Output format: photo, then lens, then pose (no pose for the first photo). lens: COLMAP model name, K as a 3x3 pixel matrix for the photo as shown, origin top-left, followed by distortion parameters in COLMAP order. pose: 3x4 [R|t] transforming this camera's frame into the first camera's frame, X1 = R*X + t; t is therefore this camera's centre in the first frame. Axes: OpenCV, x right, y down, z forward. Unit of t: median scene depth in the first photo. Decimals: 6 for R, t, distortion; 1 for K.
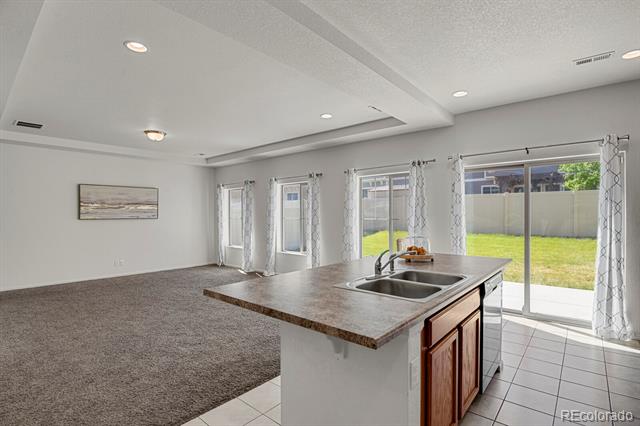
lens RADIAL K [[313.3, 0, 321.9], [0, 313.3, 213.5], [0, 0, 1]] dist [-0.022983, -0.003889]
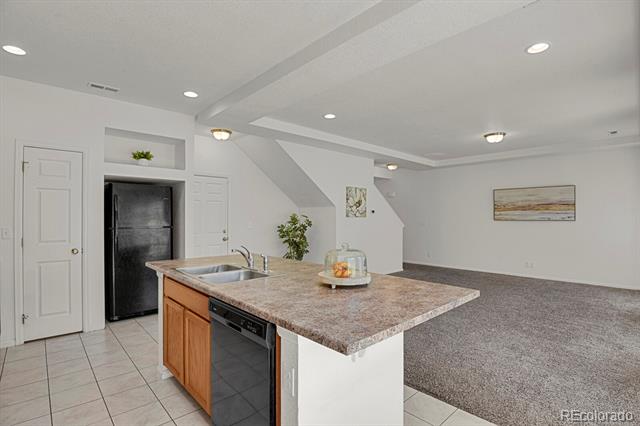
lens RADIAL K [[313.3, 0, 319.8], [0, 313.3, 214.0], [0, 0, 1]] dist [-0.022983, -0.003889]
pose [[-0.110605, -0.009043, -0.993823, 0.445364], [0.007533, 0.999922, -0.009937, 0.002402], [0.993836, -0.008585, -0.110528, 0.462831]]
